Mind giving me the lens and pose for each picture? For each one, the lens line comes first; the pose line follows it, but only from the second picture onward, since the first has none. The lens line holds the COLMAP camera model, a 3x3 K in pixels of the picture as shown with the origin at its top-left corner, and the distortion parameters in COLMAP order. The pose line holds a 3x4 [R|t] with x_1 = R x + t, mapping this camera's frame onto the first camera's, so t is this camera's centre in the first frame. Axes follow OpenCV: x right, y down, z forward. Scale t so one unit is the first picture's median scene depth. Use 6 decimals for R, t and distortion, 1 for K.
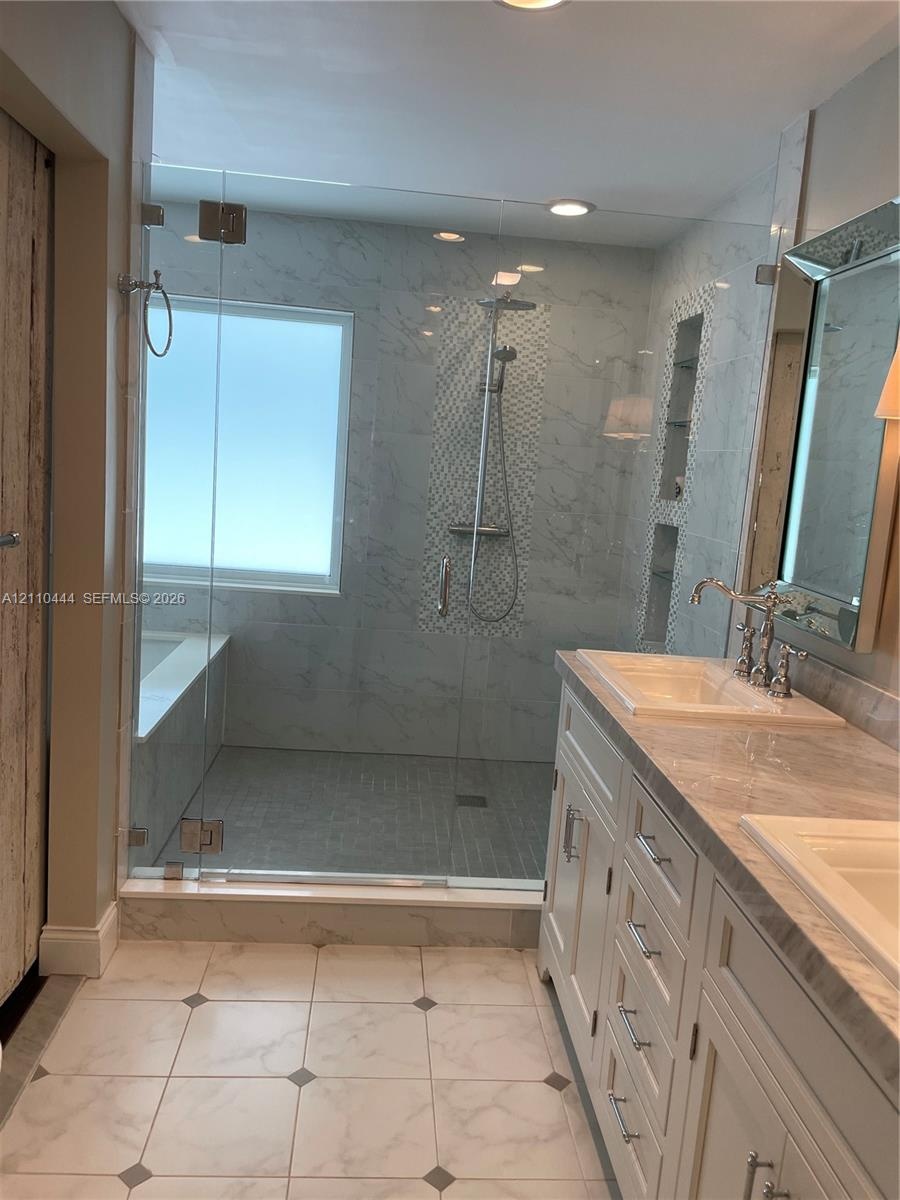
lens RADIAL K [[908.6, 0, 450.0], [0, 908.6, 600.0], [0, 0, 1]] dist [0.095389, -0.144217]
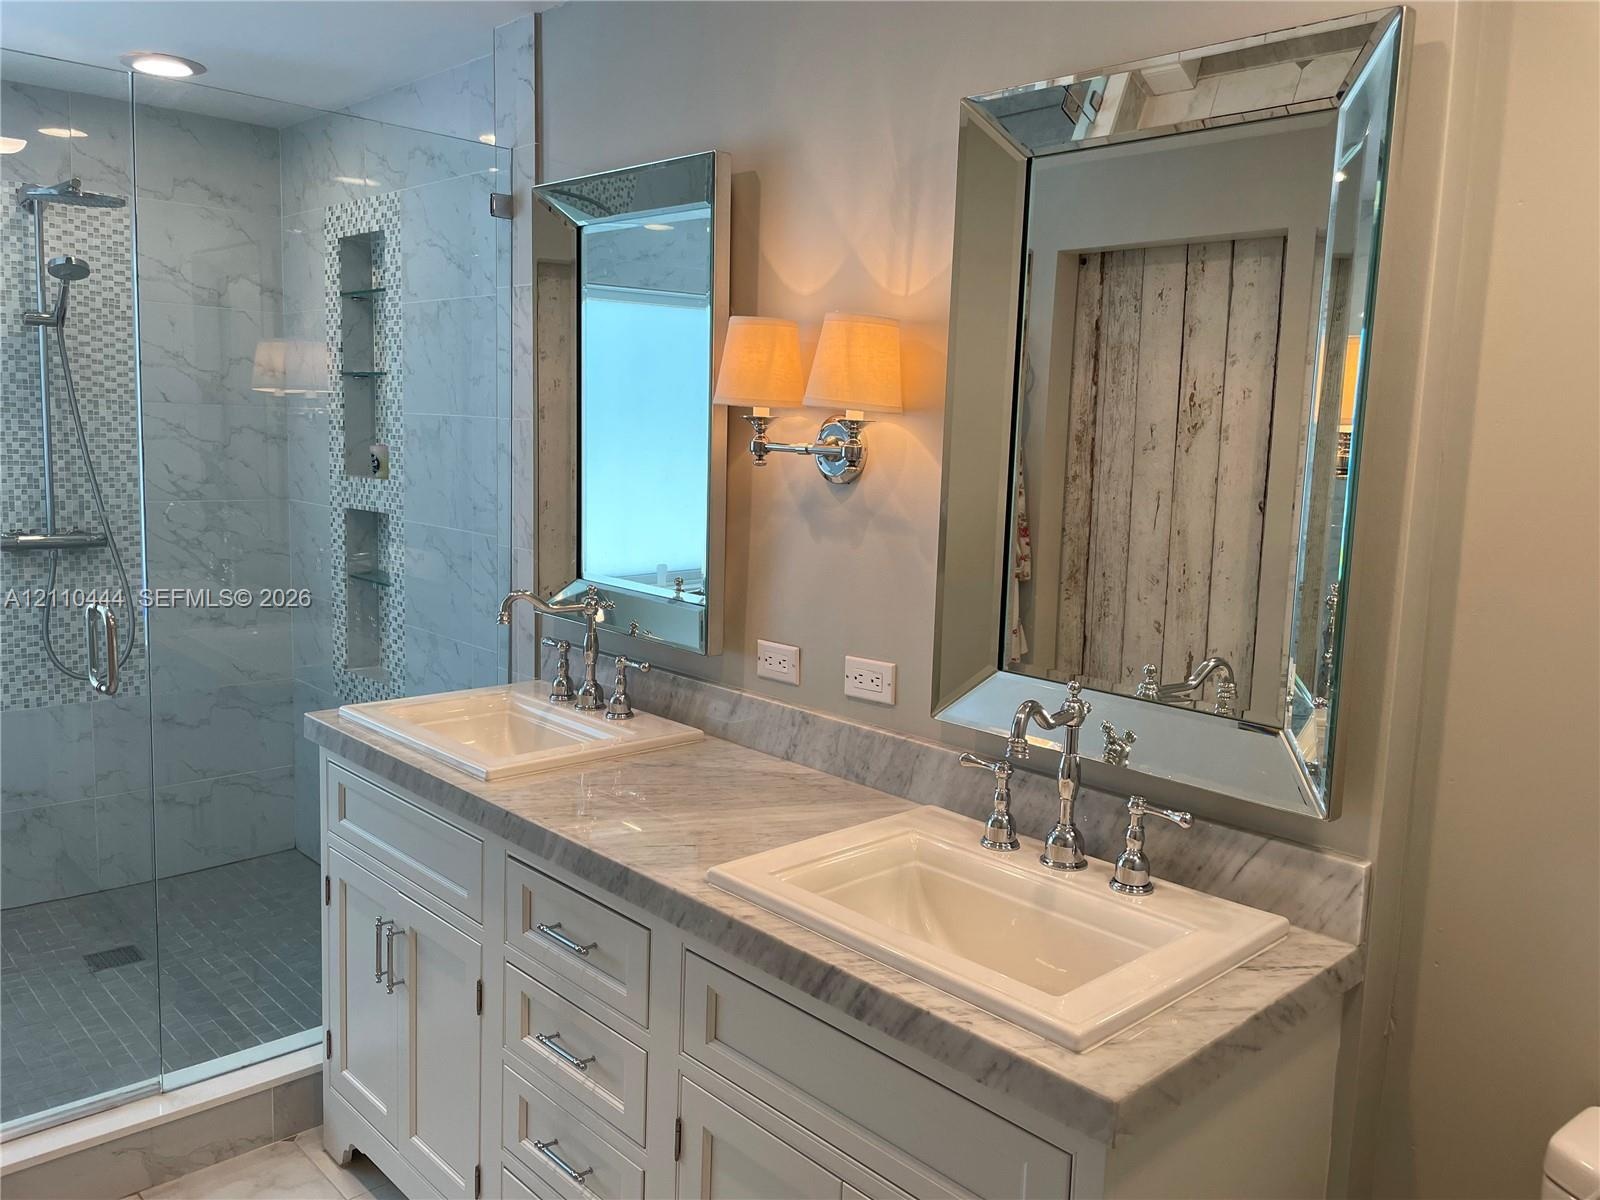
lens RADIAL K [[1211.4, 0, 805.0], [0, 1211.4, 587.3], [0, 0, 1]] dist [0.095389, -0.144217]
pose [[0.777286, -0.128978, 0.615785, -0.111732], [0.120581, 0.991157, 0.055395, -0.034189], [-0.617484, 0.031194, 0.785965, -0.001025]]
